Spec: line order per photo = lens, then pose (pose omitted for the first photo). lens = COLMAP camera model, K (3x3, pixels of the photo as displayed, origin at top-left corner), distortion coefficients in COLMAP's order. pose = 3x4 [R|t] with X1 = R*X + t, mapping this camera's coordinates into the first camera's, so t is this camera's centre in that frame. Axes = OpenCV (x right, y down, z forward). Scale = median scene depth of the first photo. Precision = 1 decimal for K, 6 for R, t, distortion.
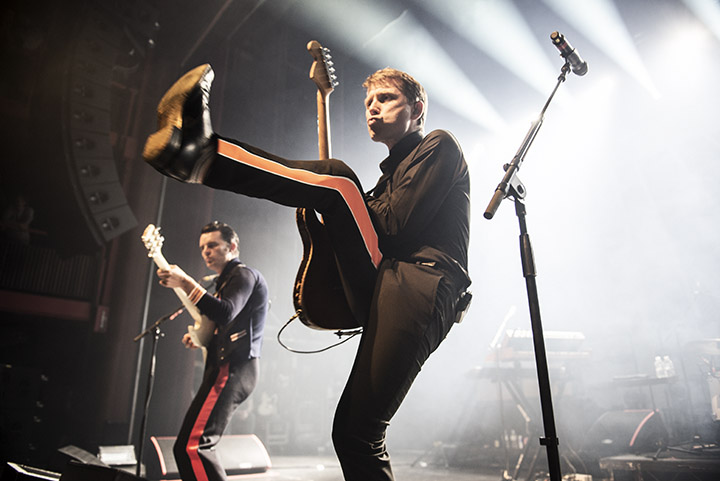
lens RADIAL K [[481.9, 0, 366.0], [0, 481.9, 240.8], [0, 0, 1]] dist [-0.053497, -0.002361]
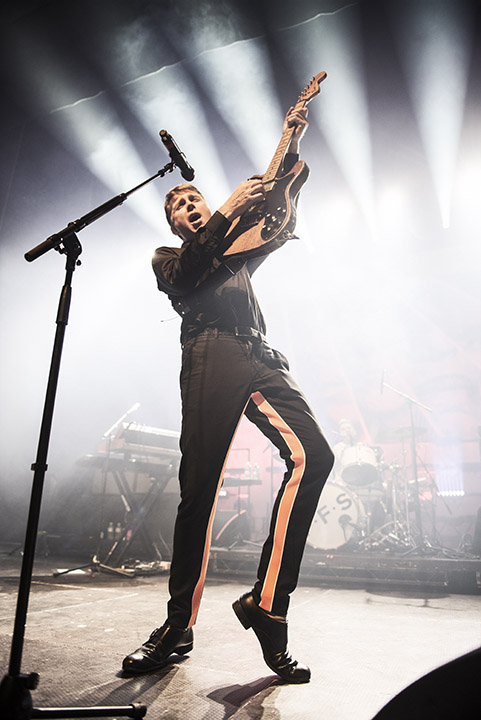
lens RADIAL K [[481.9, 0, 241.8], [0, 481.9, 361.3], [0, 0, 1]] dist [-0.053497, -0.002361]
pose [[0.889923, 0.179549, 0.419284, 0.064965], [-0.191159, 0.981451, -0.014553, 0.023794], [-0.414120, -0.067199, 0.907739, -0.040408]]
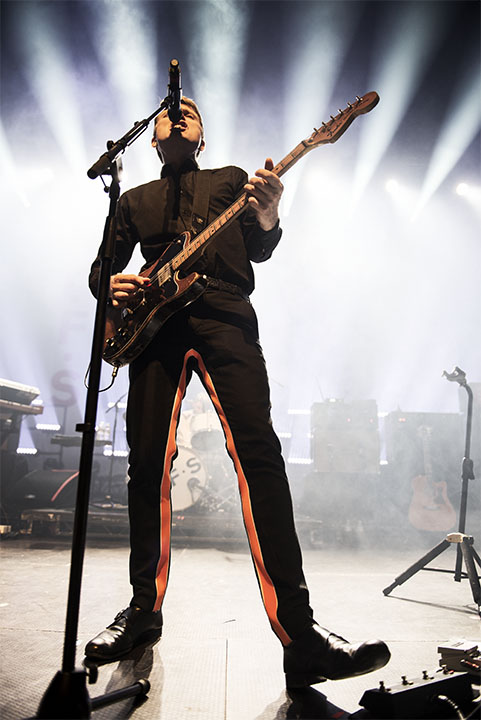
lens RADIAL K [[481.9, 0, 239.7], [0, 481.9, 359.0], [0, 0, 1]] dist [-0.053497, -0.002361]
pose [[0.635665, 0.232093, 0.736250, -0.031861], [-0.299332, 0.953222, -0.042052, 0.053281], [-0.711569, -0.193652, 0.675402, 0.038428]]
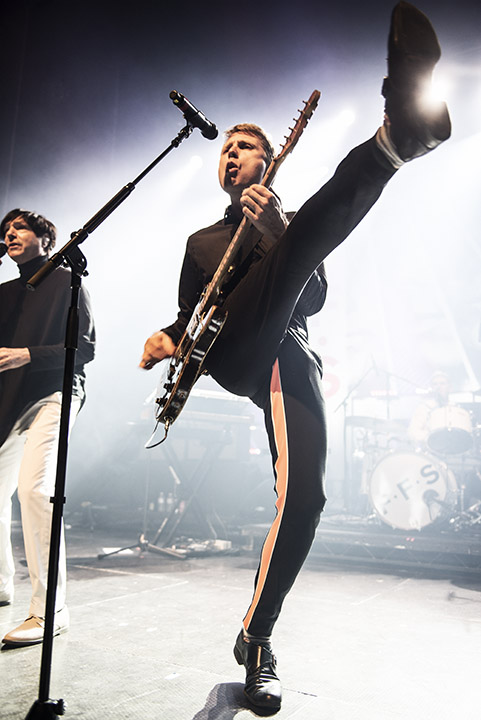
lens RADIAL K [[595.0, 0, 244.0], [0, 595.0, 359.9], [0, 0, 1]] dist [-0.025191, 0.018519]
pose [[0.941518, 0.102965, 0.320845, 0.069476], [-0.152990, 0.978995, 0.134769, -0.032713], [-0.300229, -0.175974, 0.937494, -0.081802]]
